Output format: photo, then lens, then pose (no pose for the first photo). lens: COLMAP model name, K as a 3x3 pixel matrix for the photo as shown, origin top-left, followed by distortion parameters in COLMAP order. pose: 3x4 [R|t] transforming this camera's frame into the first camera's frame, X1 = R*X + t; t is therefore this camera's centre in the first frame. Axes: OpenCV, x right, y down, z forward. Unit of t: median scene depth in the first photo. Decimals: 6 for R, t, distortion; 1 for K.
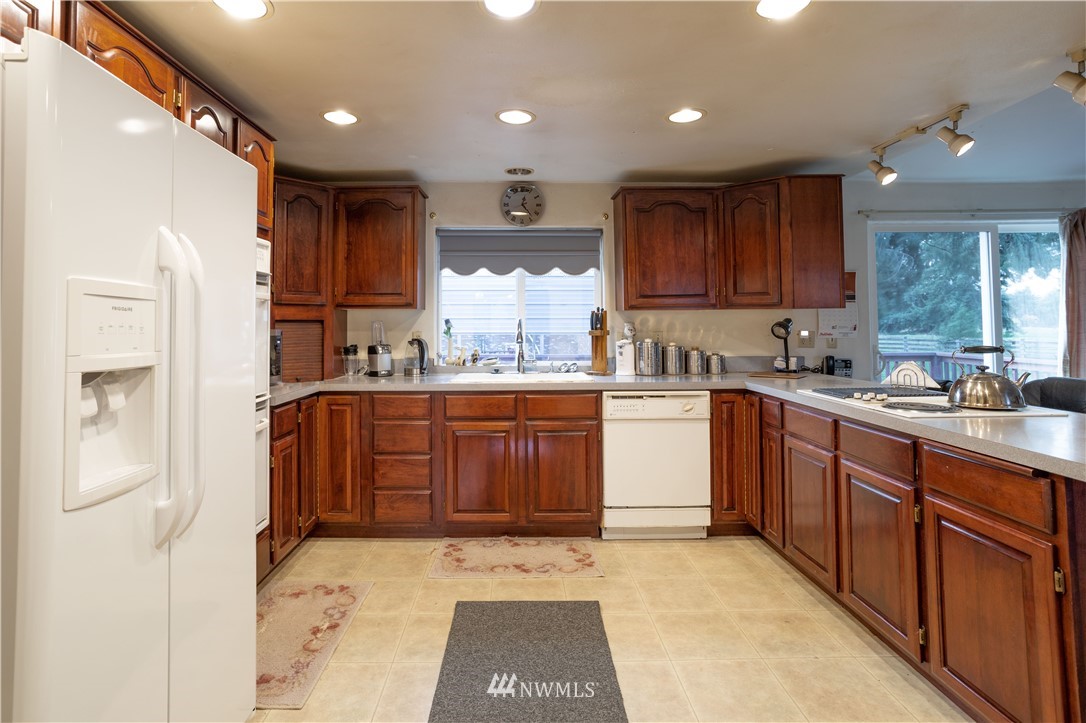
lens RADIAL K [[537.2, 0, 537.3], [0, 537.2, 310.4], [0, 0, 1]] dist [-0.060168, 0.031842]
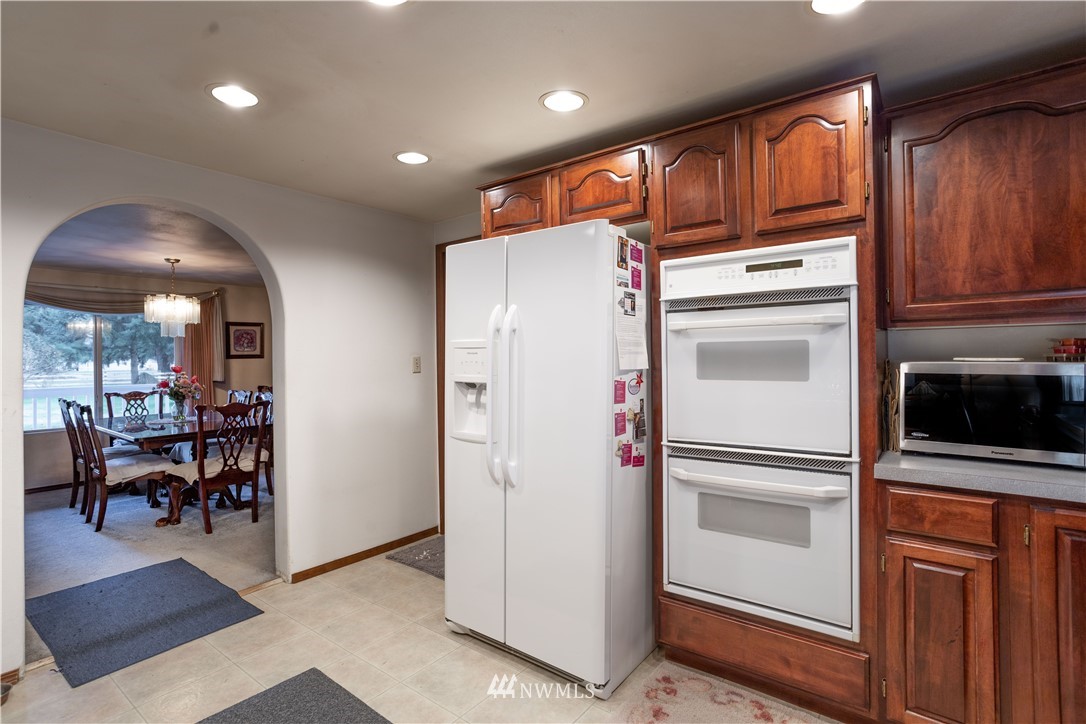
lens RADIAL K [[527.2, 0, 543.0], [0, 527.2, 362.0], [0, 0, 1]] dist [-0.064360, 0.036572]
pose [[-0.620766, 0.019653, -0.783749, 0.207148], [0.035407, 0.999369, -0.002984, 0.014623], [0.783196, -0.029602, -0.621070, 0.786559]]
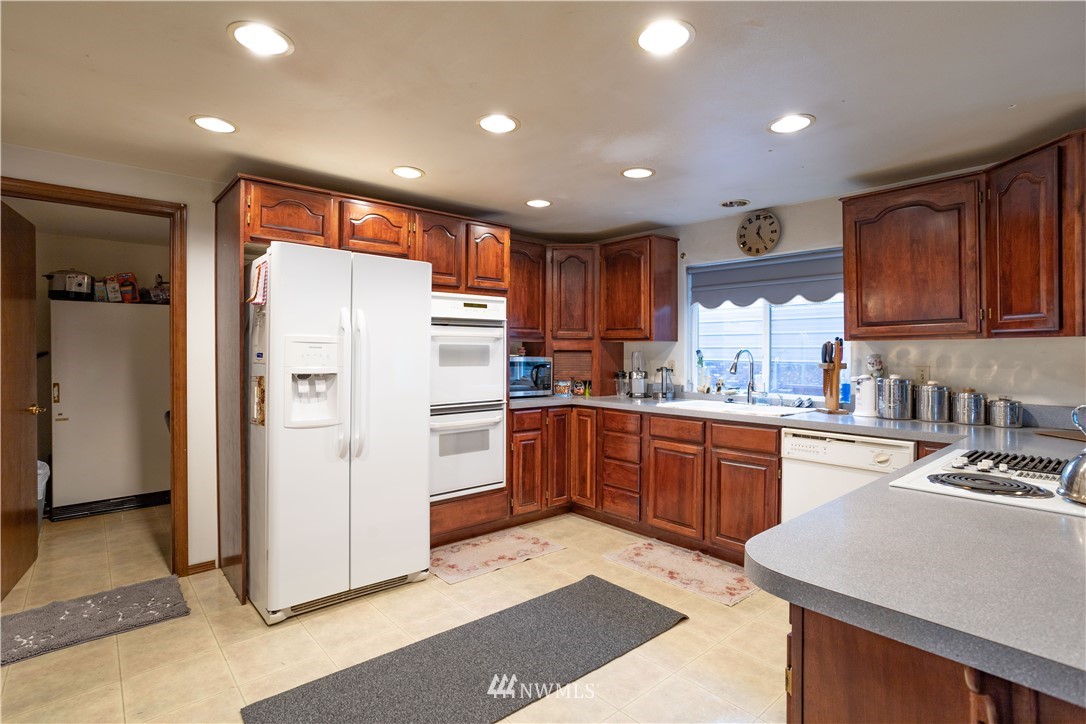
lens RADIAL K [[527.2, 0, 543.0], [0, 527.2, 362.0], [0, 0, 1]] dist [-0.064360, 0.036572]
pose [[0.656417, 0.020721, -0.754114, 0.496383], [0.012772, 0.999174, 0.038571, -0.004638], [0.754290, -0.034950, 0.655610, 0.078704]]
